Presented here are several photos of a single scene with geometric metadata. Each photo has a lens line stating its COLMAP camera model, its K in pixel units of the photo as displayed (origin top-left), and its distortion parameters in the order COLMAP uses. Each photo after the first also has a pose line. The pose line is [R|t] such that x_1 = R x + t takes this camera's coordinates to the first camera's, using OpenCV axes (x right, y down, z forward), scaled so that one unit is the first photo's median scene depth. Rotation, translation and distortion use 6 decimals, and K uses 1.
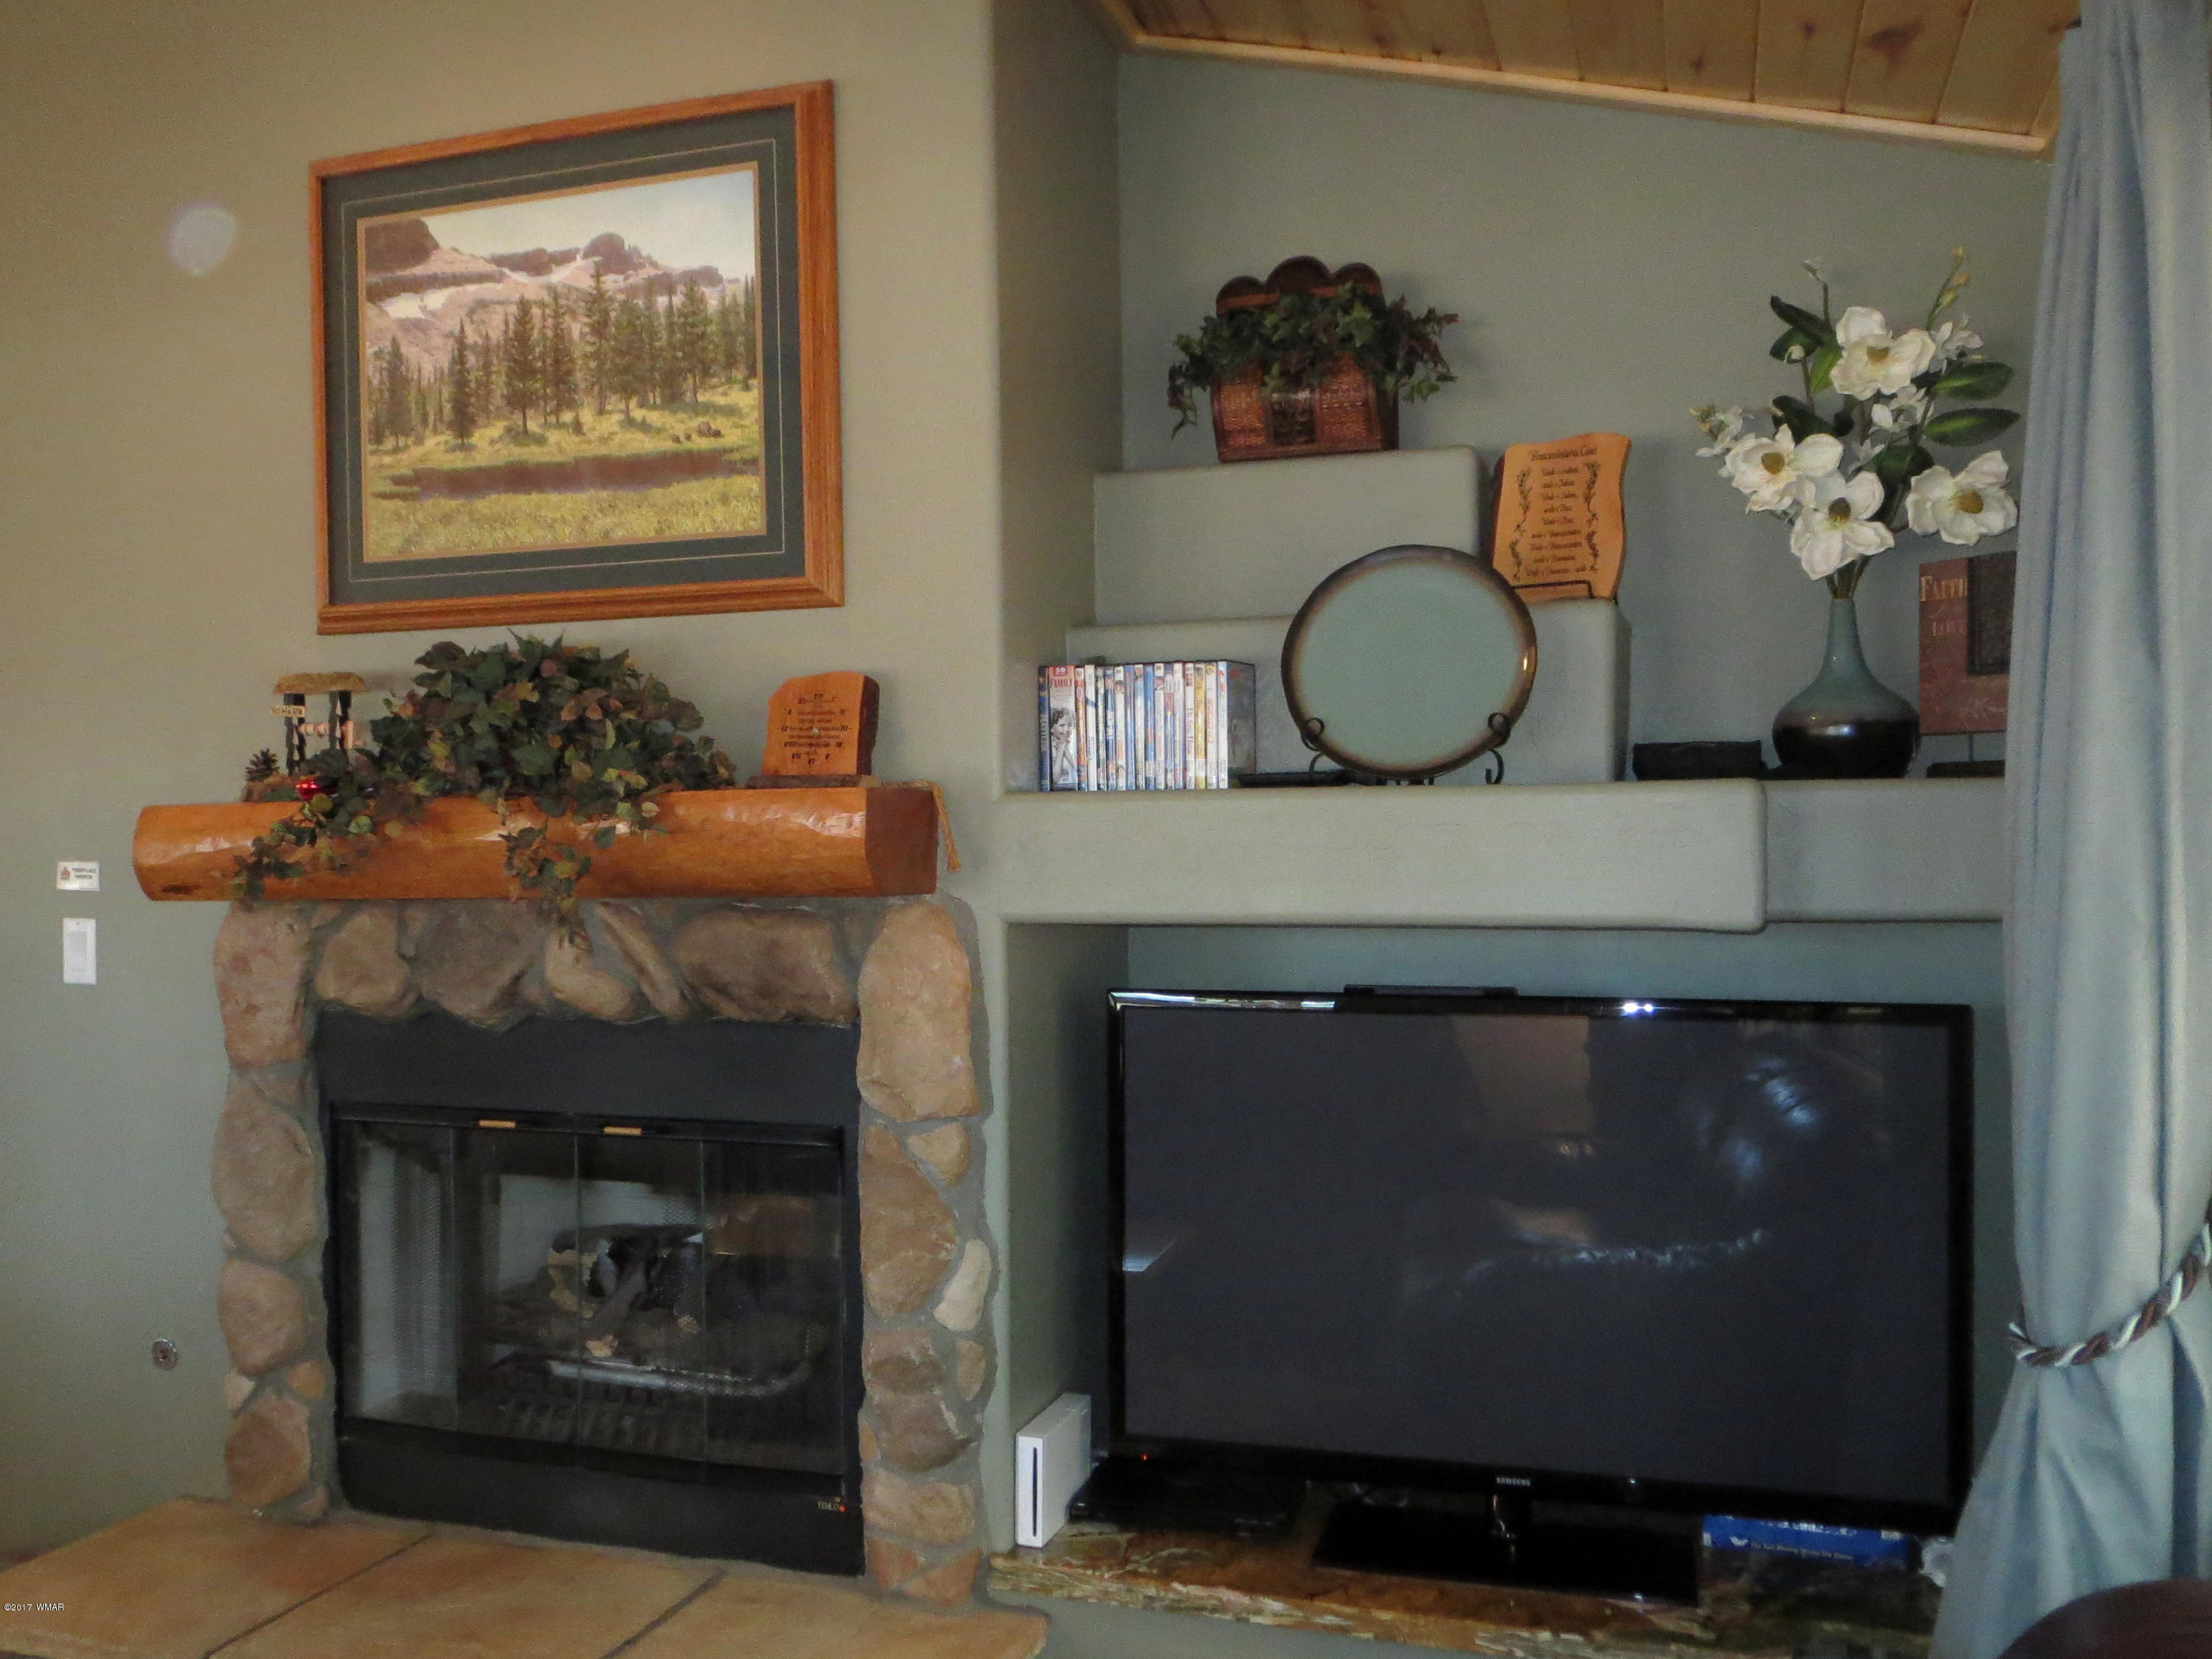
lens RADIAL K [[1879.7, 0, 1097.2], [0, 1879.7, 838.4], [0, 0, 1]] dist [-0.025788, 0.022246]
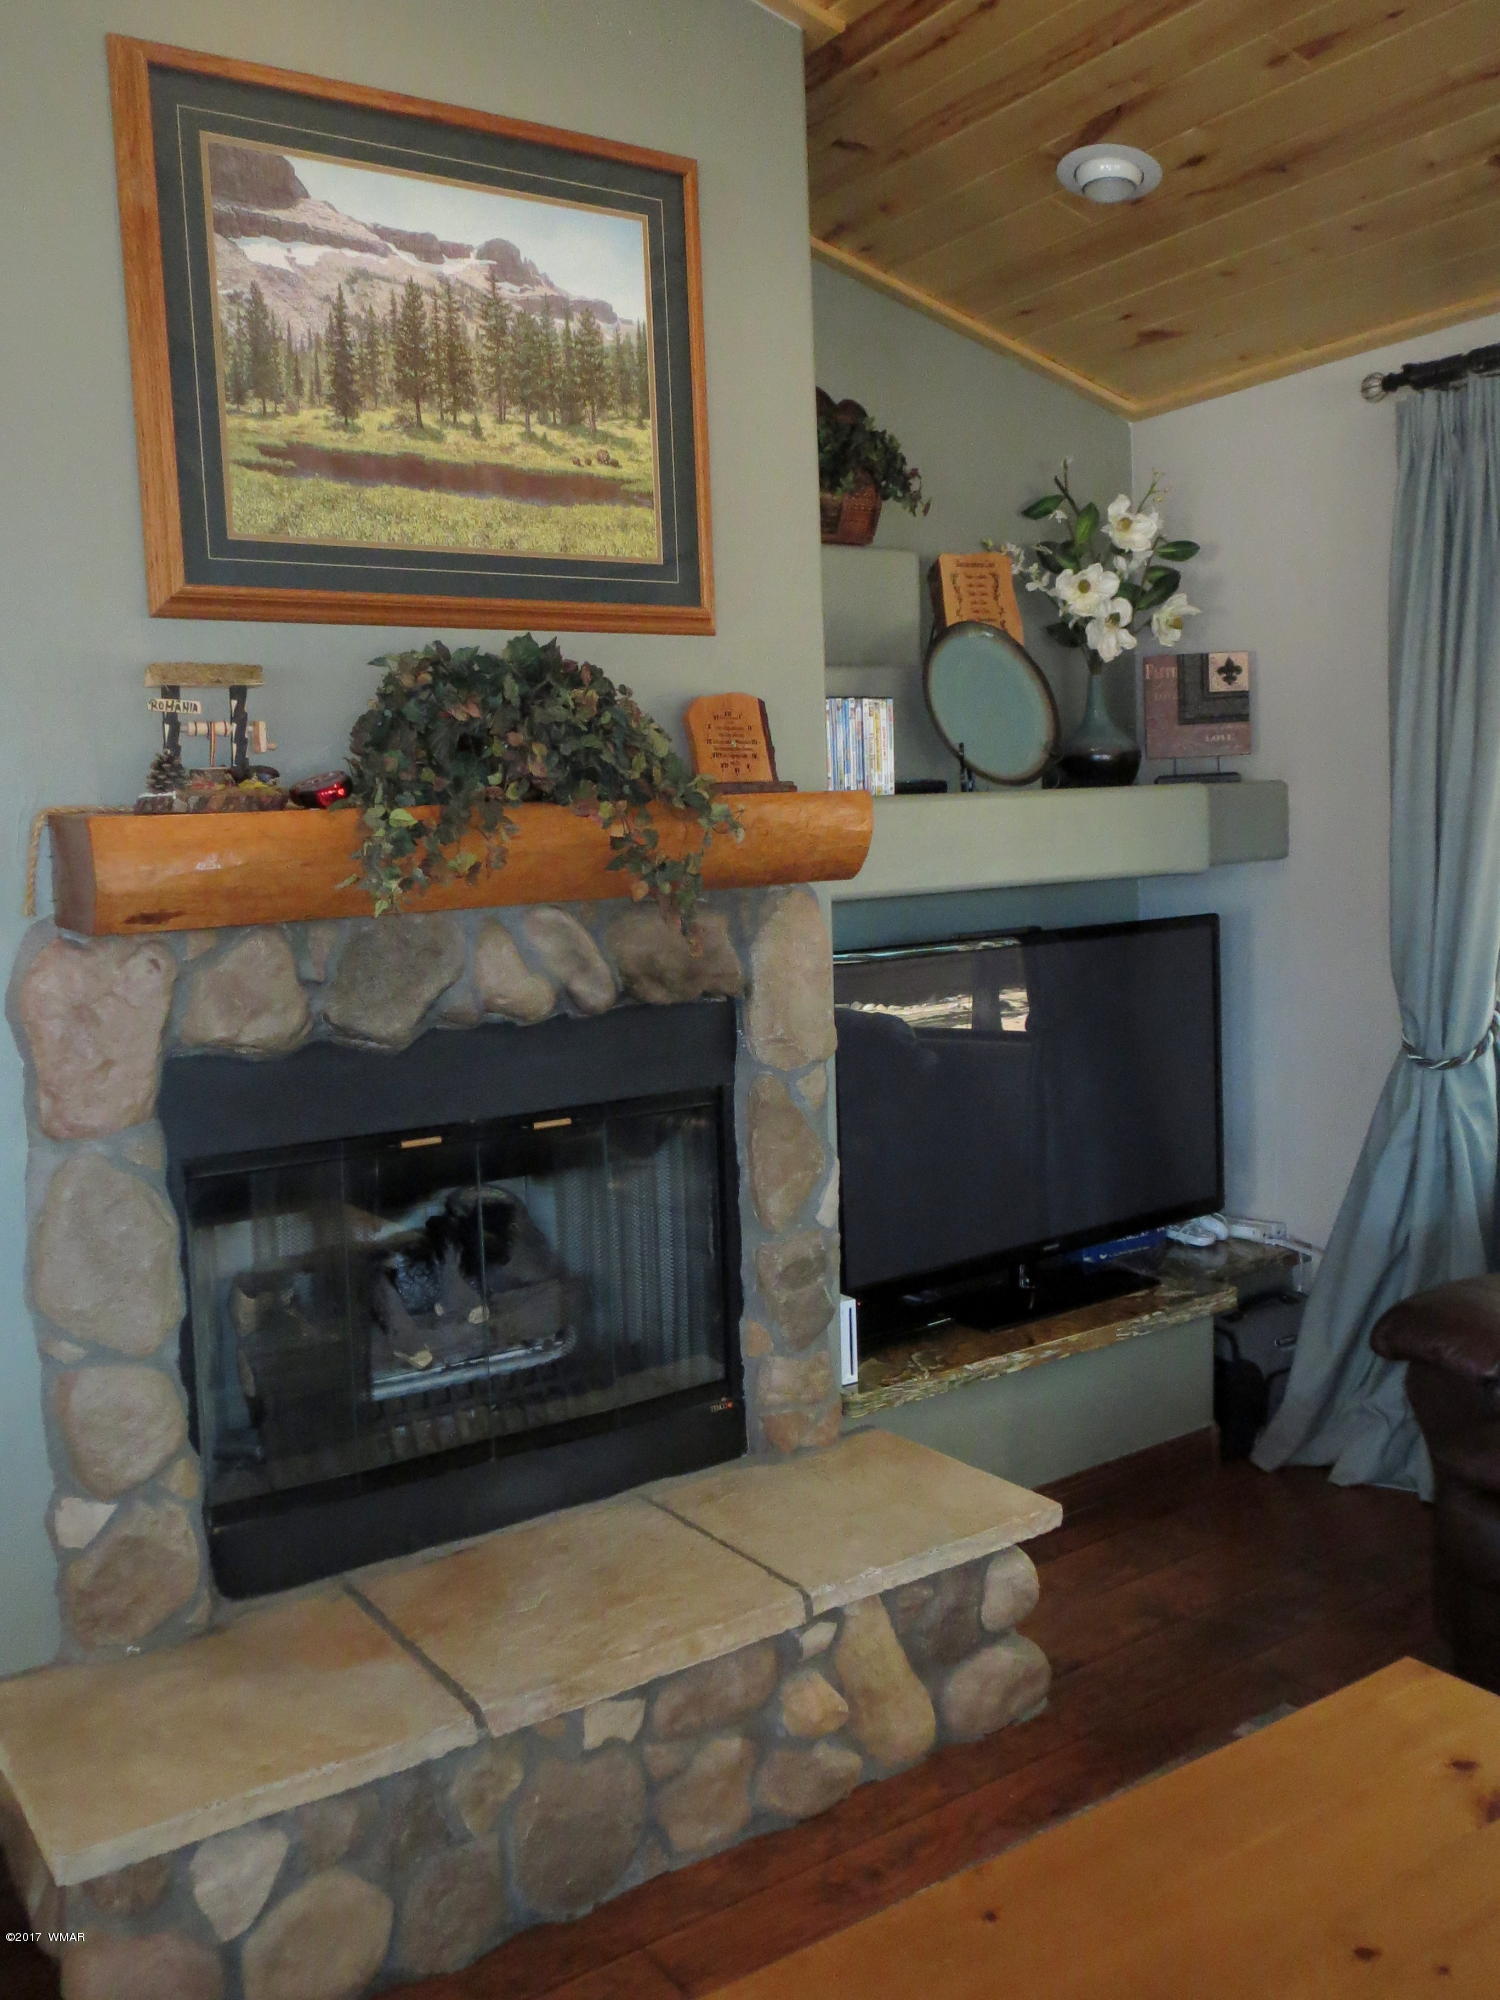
lens RADIAL K [[1699.5, 0, 735.1], [0, 1699.5, 989.2], [0, 0, 1]] dist [-0.025788, 0.022246]
pose [[0.602095, -0.091561, 0.793157, -0.949177], [0.037708, 0.995555, 0.086301, 0.002909], [-0.797534, -0.022053, 0.602871, 0.348920]]
